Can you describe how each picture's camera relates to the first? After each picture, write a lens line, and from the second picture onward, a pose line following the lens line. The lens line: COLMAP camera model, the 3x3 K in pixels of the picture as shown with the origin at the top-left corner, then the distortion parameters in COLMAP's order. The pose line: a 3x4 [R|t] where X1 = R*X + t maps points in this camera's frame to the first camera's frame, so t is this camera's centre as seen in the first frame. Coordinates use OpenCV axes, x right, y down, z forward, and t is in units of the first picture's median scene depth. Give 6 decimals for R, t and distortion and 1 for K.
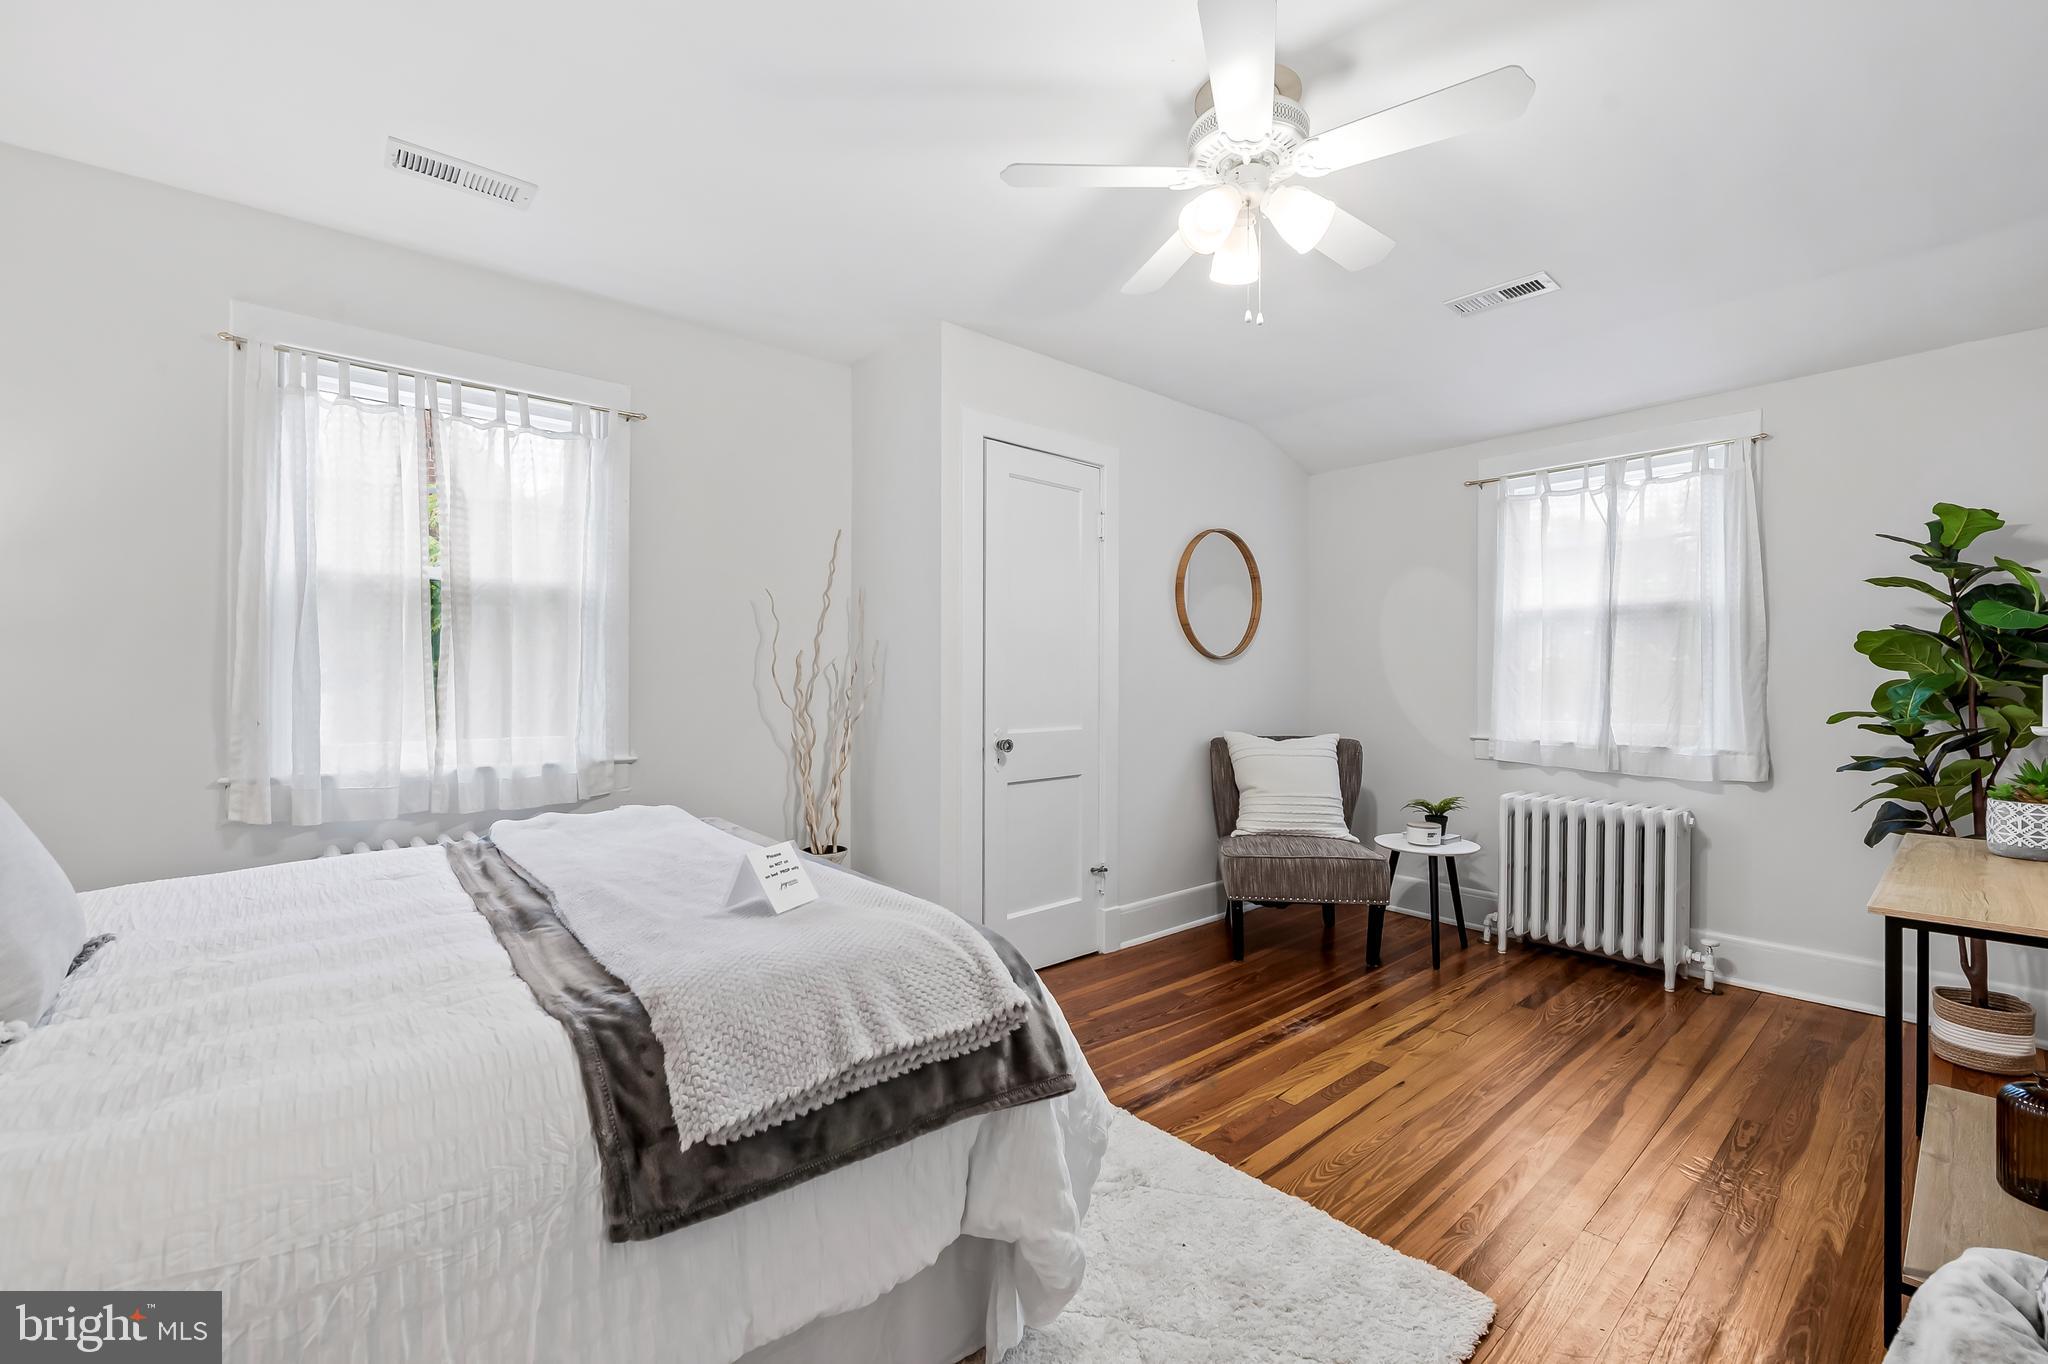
lens RADIAL K [[862.7, 0, 1029.0], [0, 862.7, 684.7], [0, 0, 1]] dist [-0.000726, -0.000066]
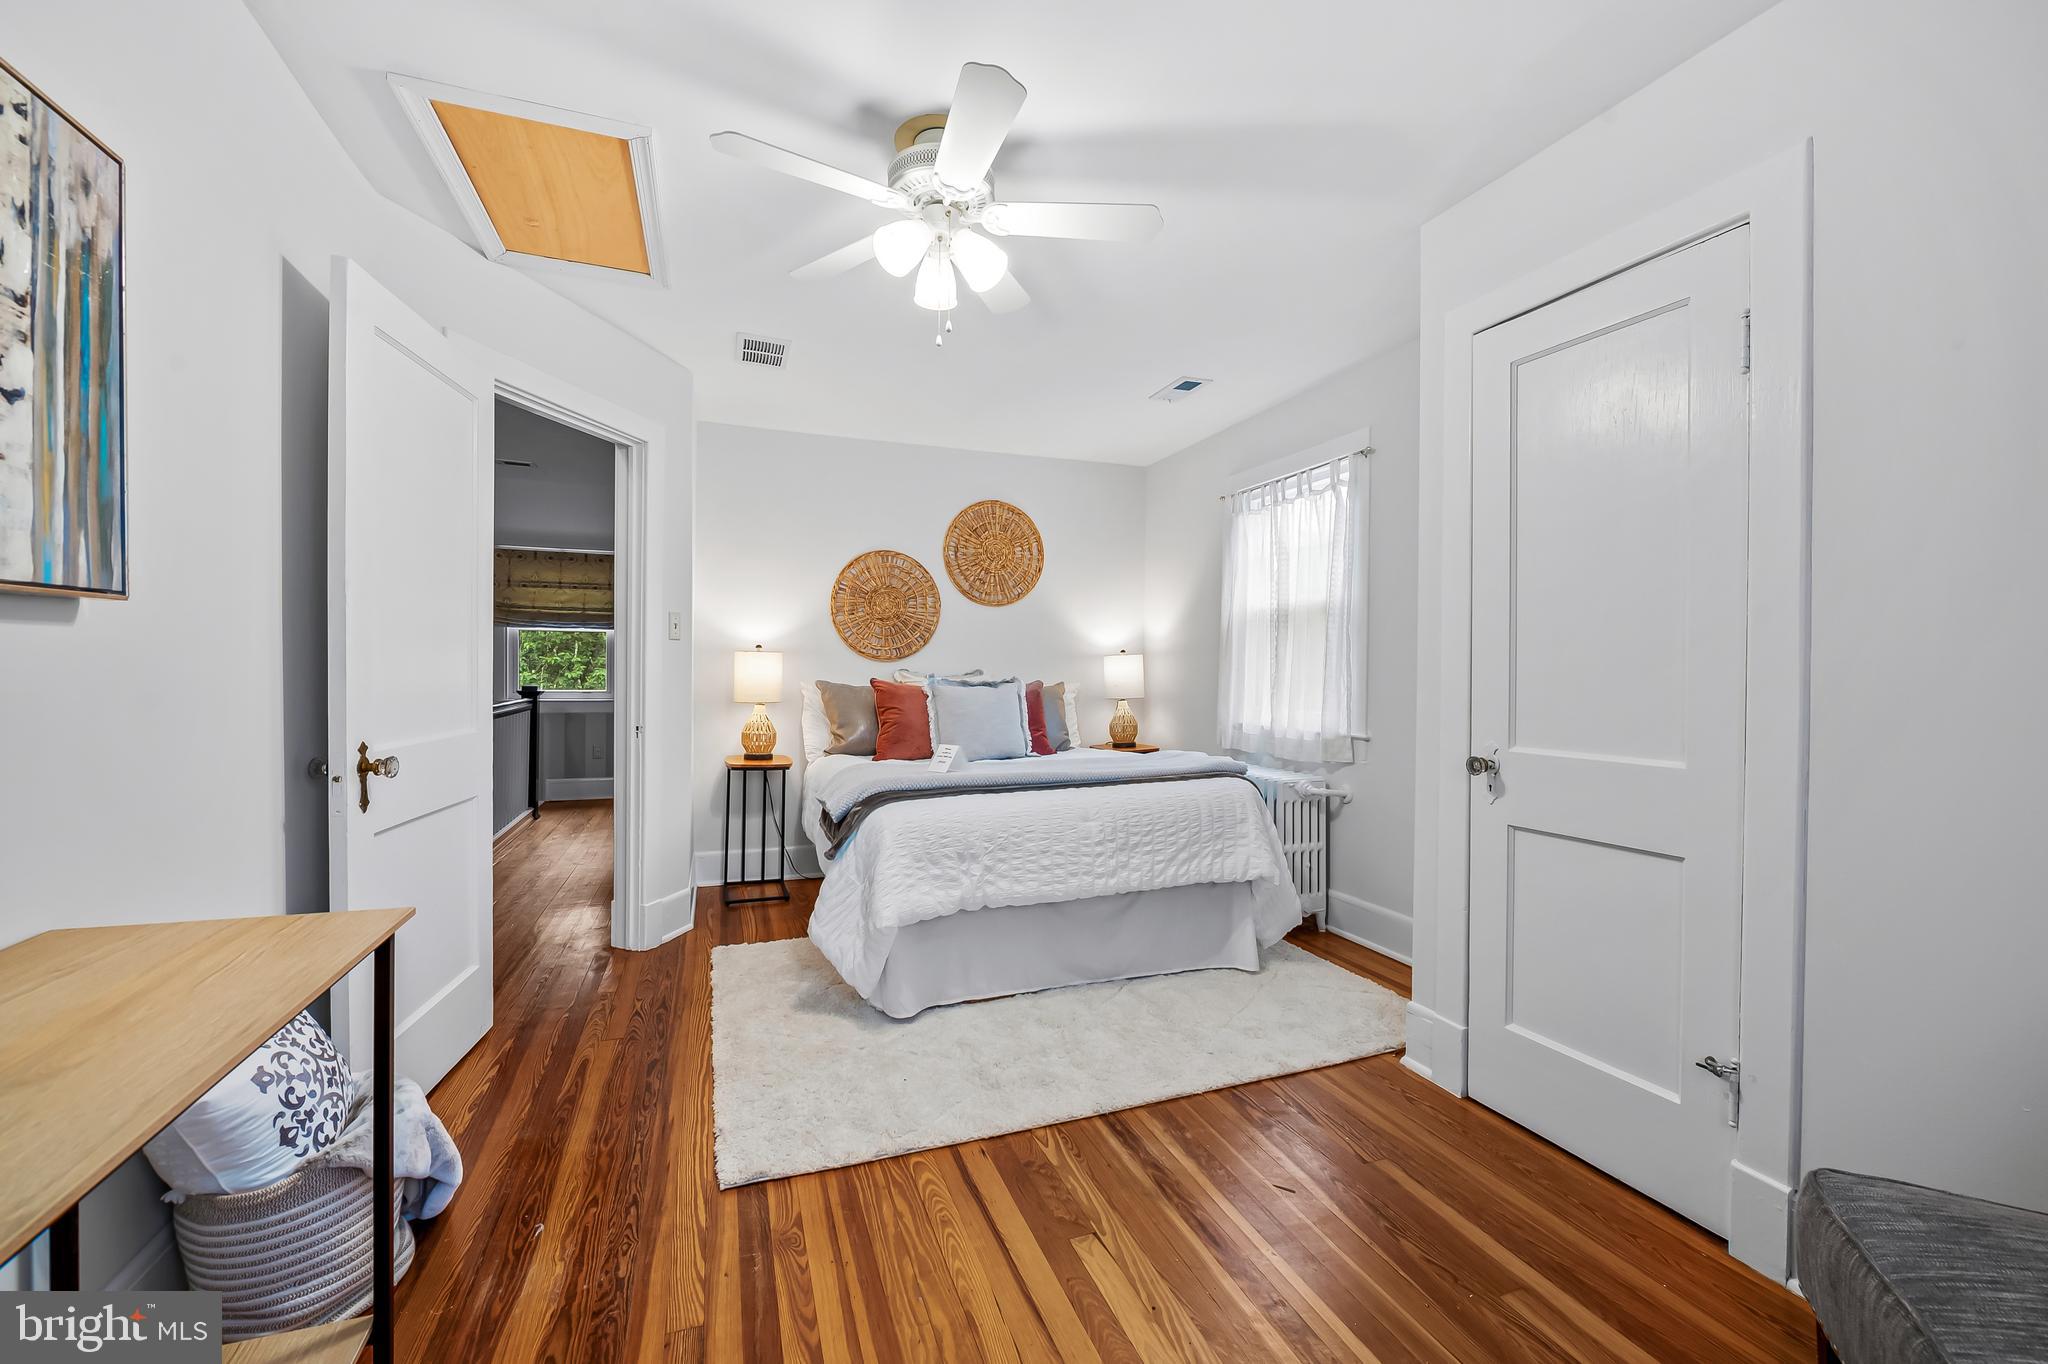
lens RADIAL K [[826.5, 0, 1013.2], [0, 826.5, 675.7], [0, 0, 1]] dist [-0.000022, 0.000015]
pose [[-0.369835, 0.002359, -0.929095, 0.940558], [-0.014705, 0.999857, 0.008393, -0.002238], [0.928981, 0.016766, -0.369747, 1.155921]]
